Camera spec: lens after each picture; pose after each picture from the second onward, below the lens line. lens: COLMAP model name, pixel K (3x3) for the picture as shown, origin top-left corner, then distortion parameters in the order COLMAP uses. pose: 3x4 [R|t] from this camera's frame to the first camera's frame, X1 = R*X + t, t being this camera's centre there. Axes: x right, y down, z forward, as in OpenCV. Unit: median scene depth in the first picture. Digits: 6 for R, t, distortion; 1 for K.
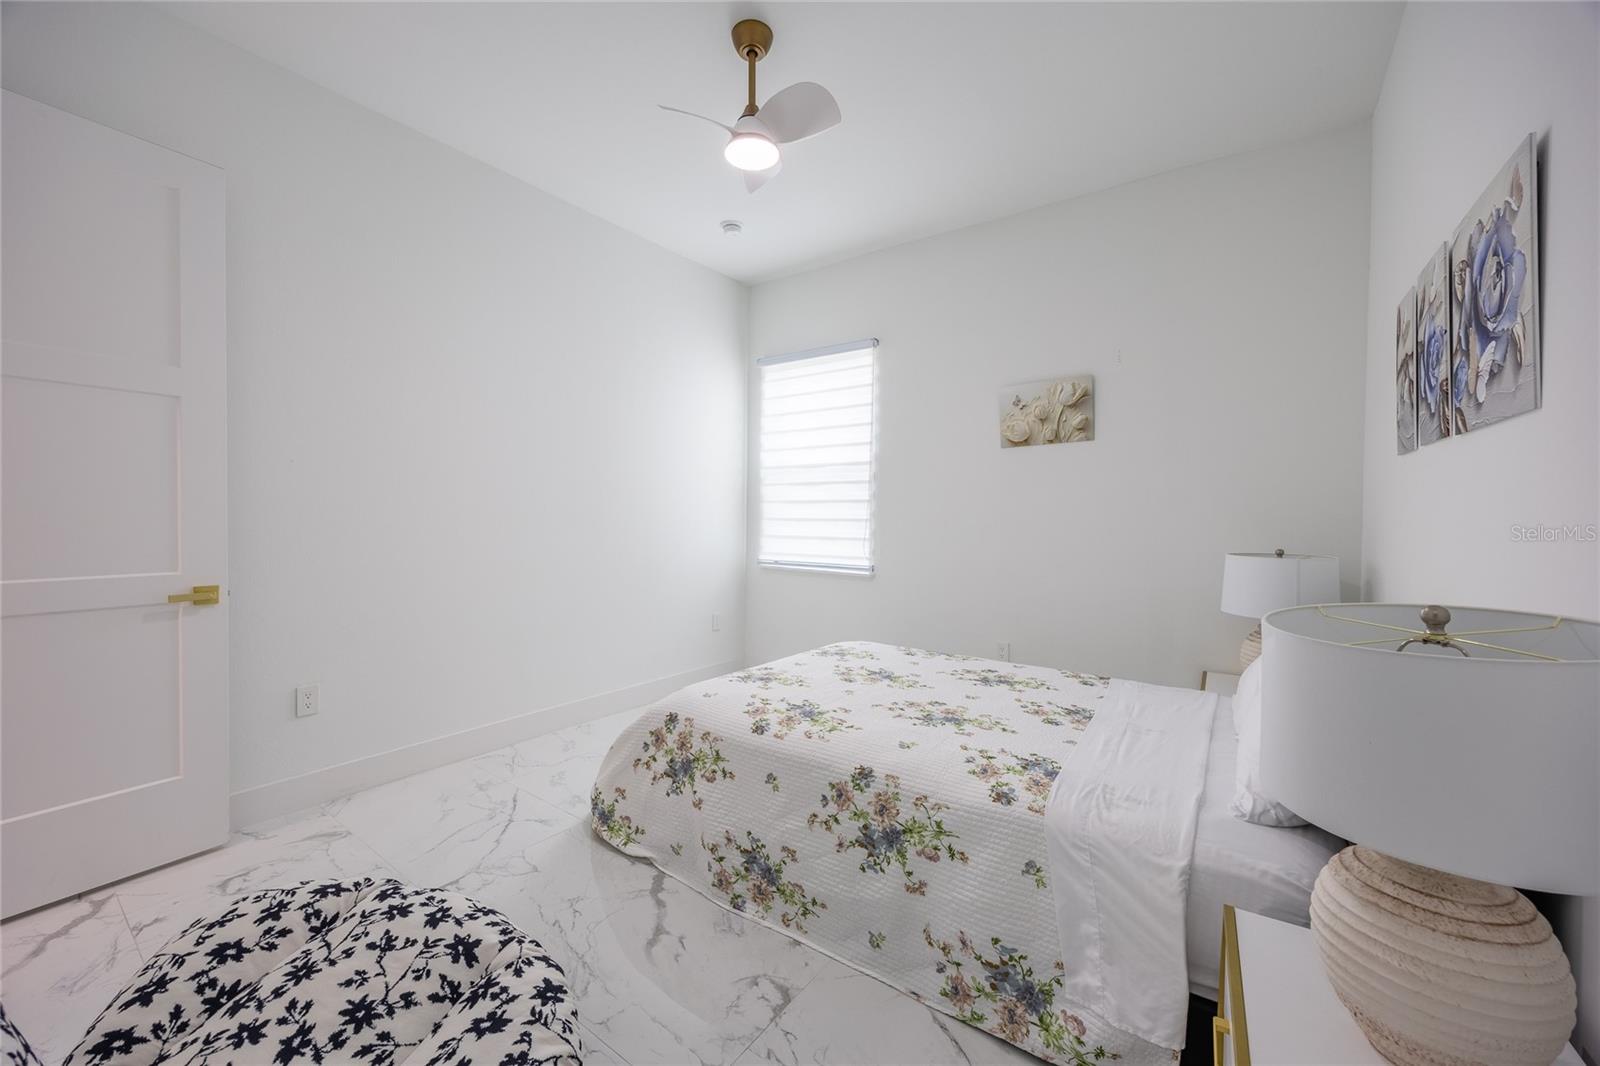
lens RADIAL K [[585.3, 0, 800.0], [0, 585.3, 533.0], [0, 0, 1]] dist [-0.000150, -0.000466]
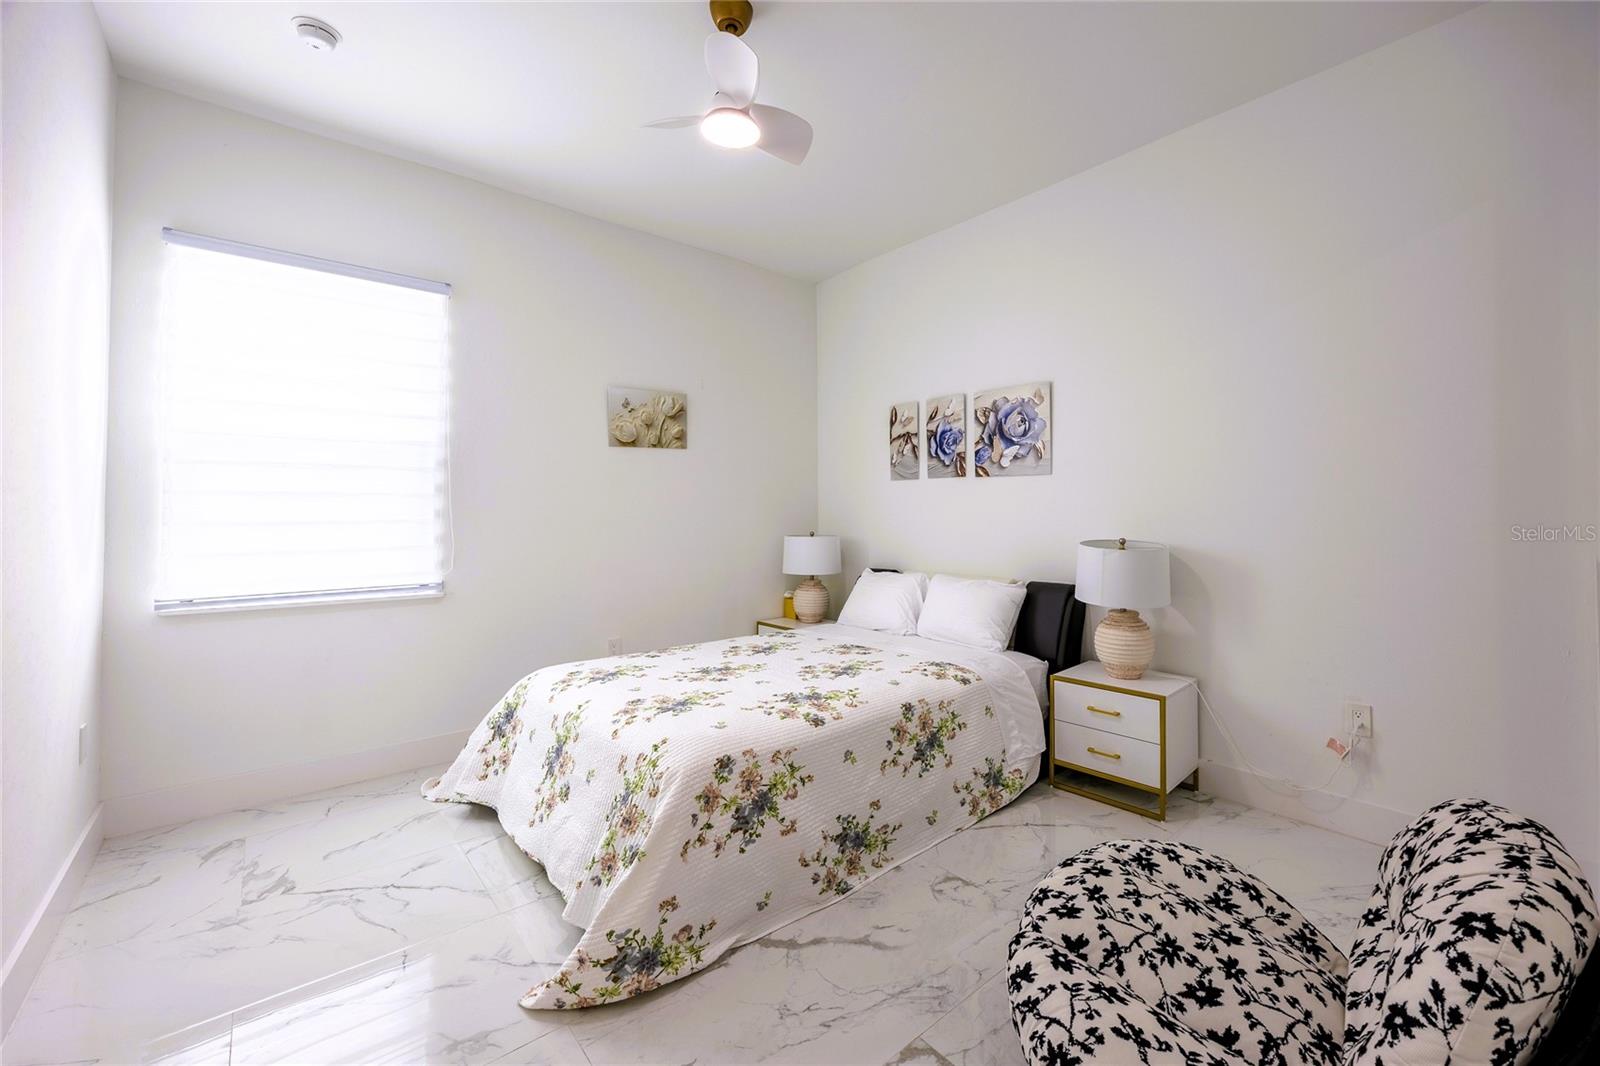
lens RADIAL K [[641.6, 0, 802.0], [0, 641.6, 508.5], [0, 0, 1]] dist [-0.004315, 0.000214]
pose [[0.273773, -0.004887, 0.961782, -1.272763], [0.036071, 0.999336, -0.005190, -0.039615], [-0.961118, 0.036113, 0.273768, 0.767260]]
